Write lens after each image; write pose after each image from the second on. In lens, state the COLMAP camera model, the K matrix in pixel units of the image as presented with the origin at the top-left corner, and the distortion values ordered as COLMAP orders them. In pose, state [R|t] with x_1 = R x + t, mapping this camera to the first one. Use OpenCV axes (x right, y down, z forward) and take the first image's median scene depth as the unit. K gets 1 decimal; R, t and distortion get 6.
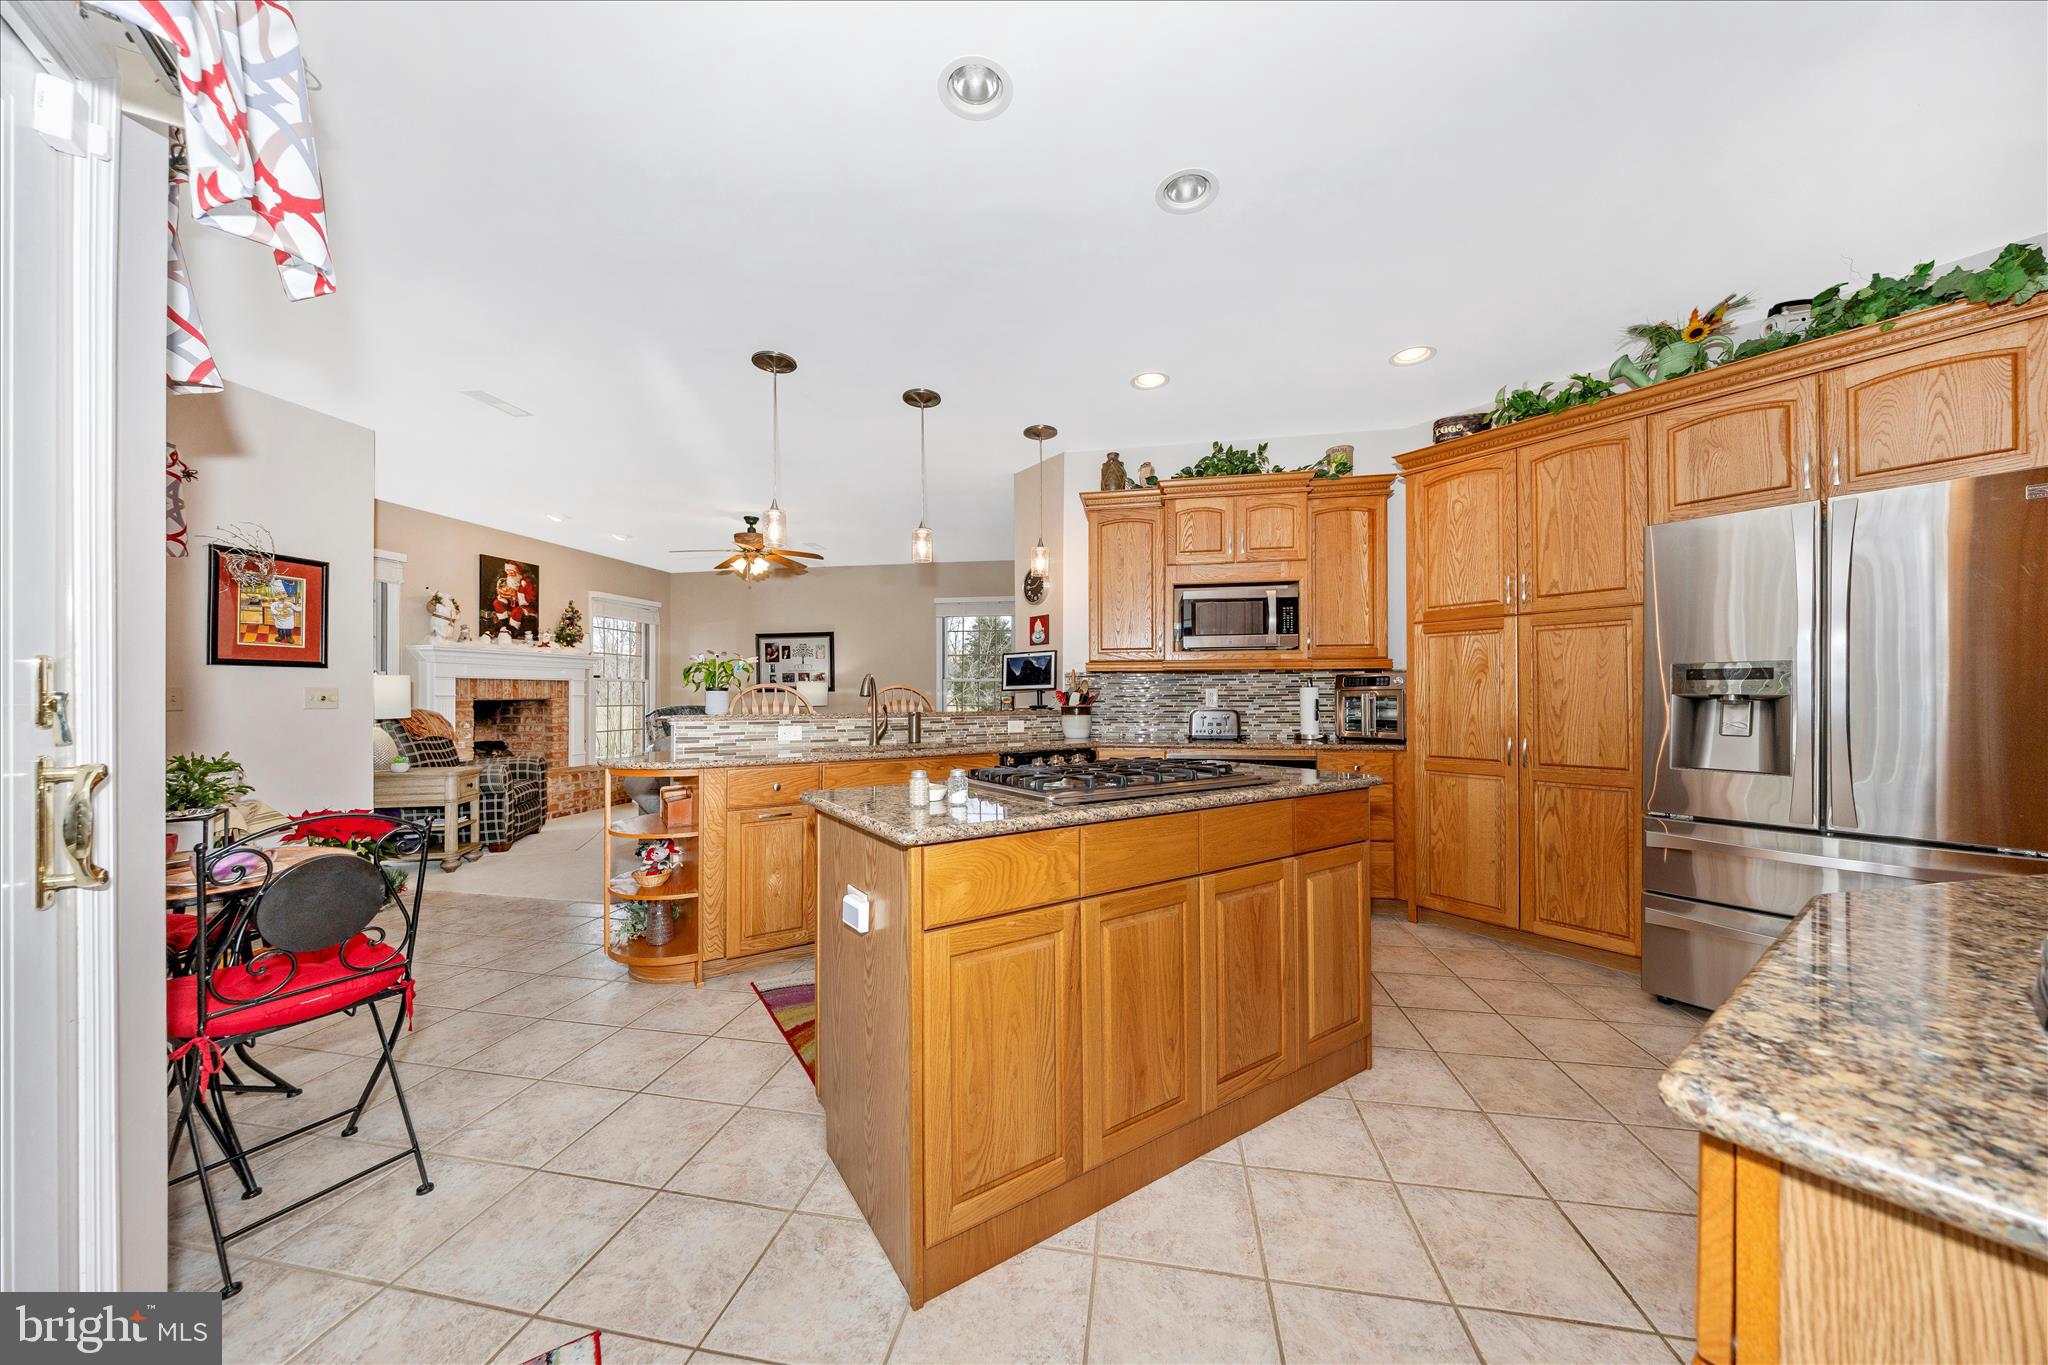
lens RADIAL K [[686.9, 0, 1022.5], [0, 686.9, 689.5], [0, 0, 1]] dist [-0.003367, -0.000644]
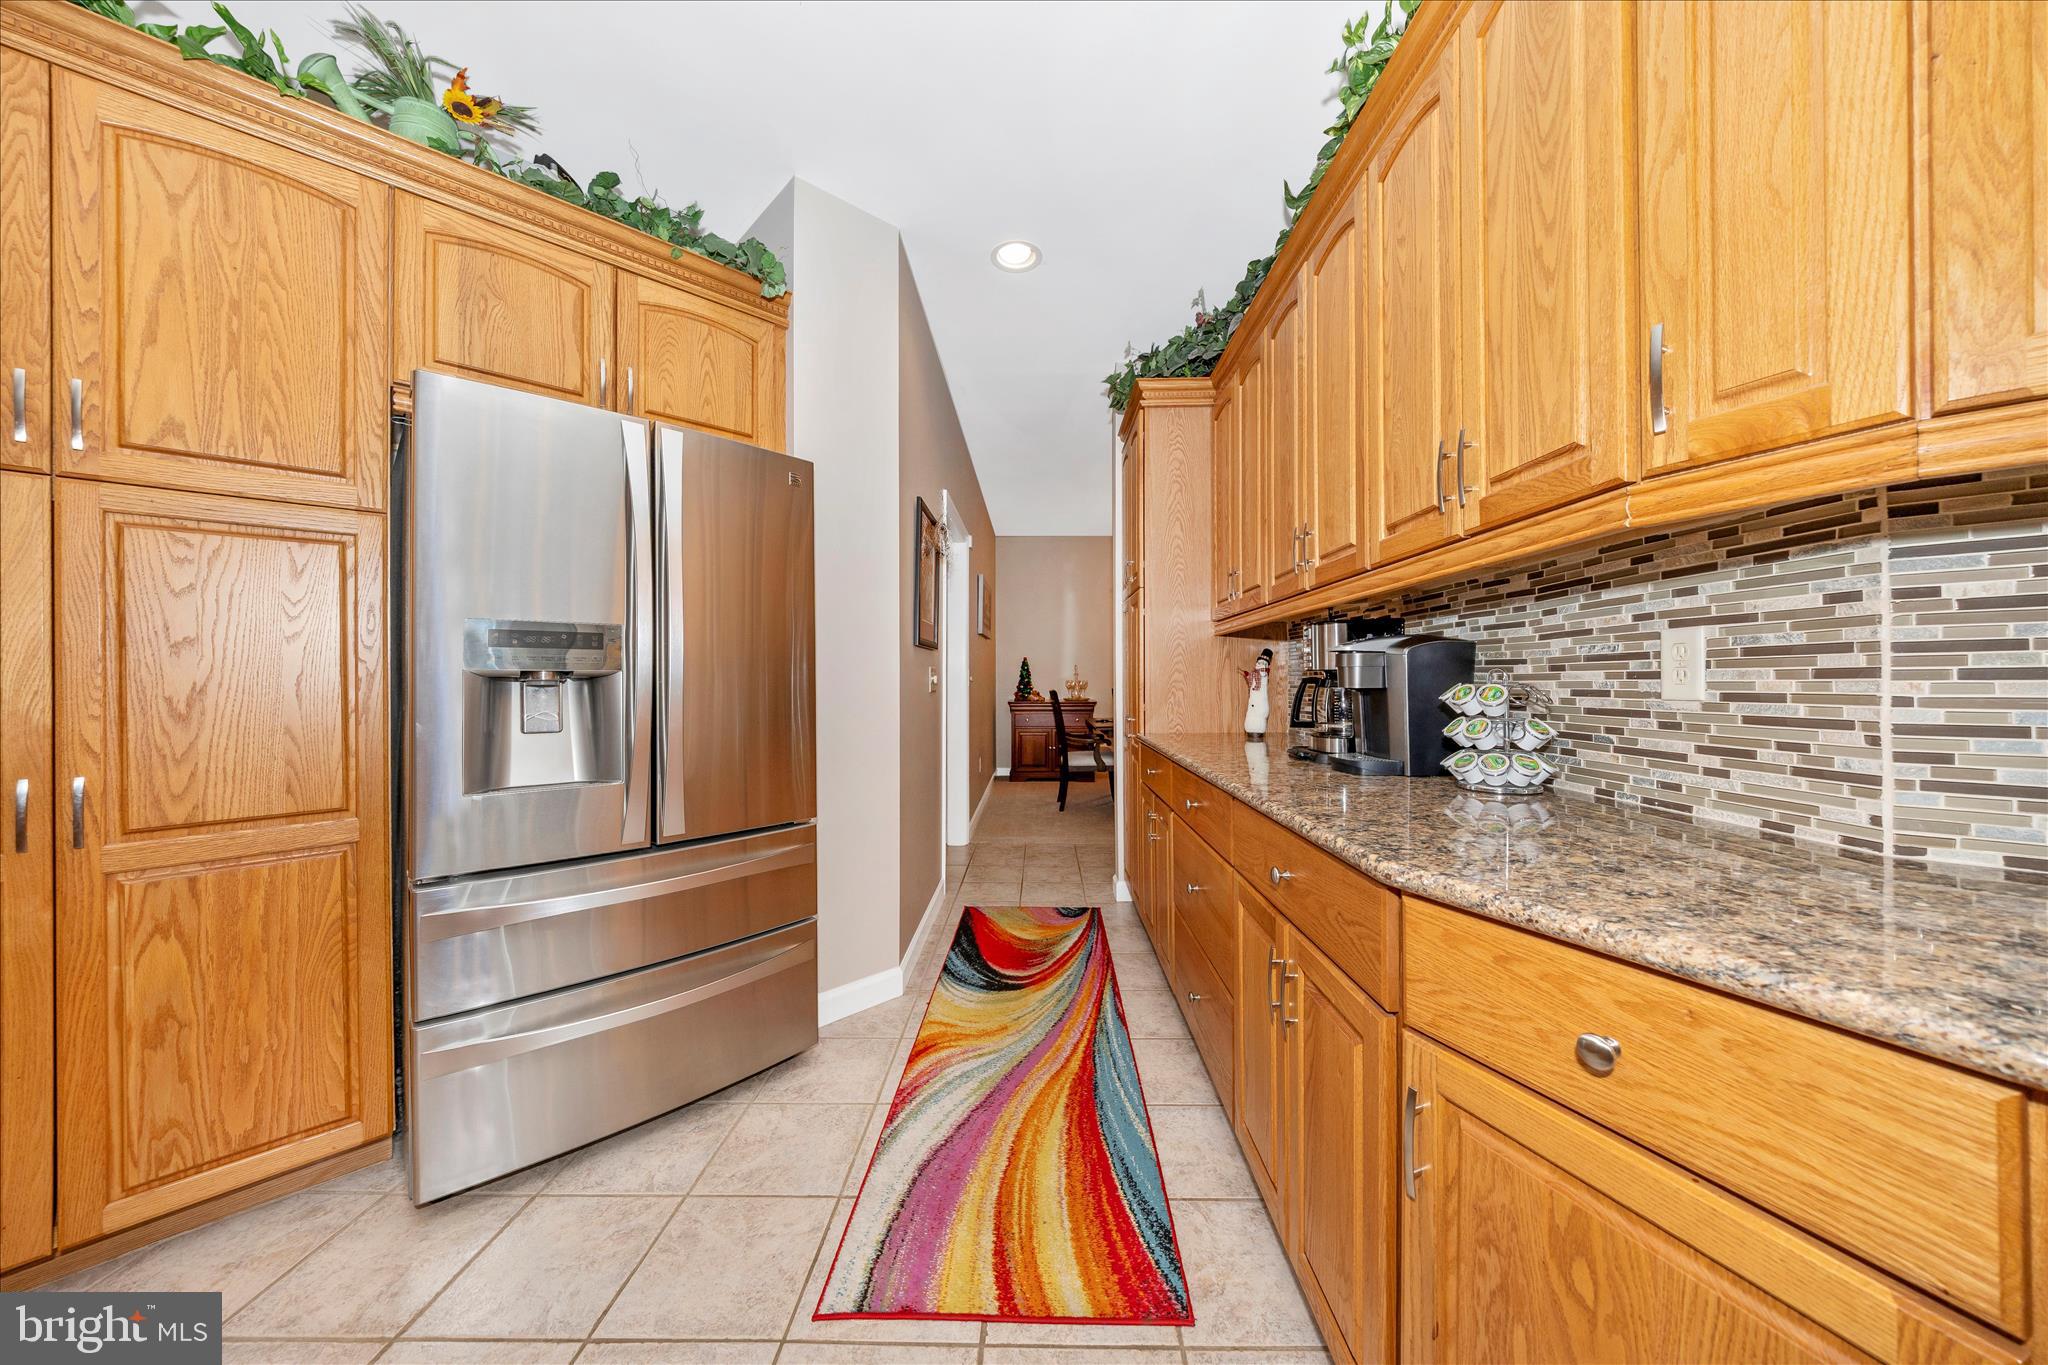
lens RADIAL K [[686.9, 0, 1021.5], [0, 686.9, 677.5], [0, 0, 1]] dist [-0.003367, -0.000644]
pose [[-0.158588, 0.004789, 0.987333, 0.181209], [-0.000600, 0.999988, -0.004947, 0.010014], [-0.987345, -0.001377, -0.158583, 0.386026]]
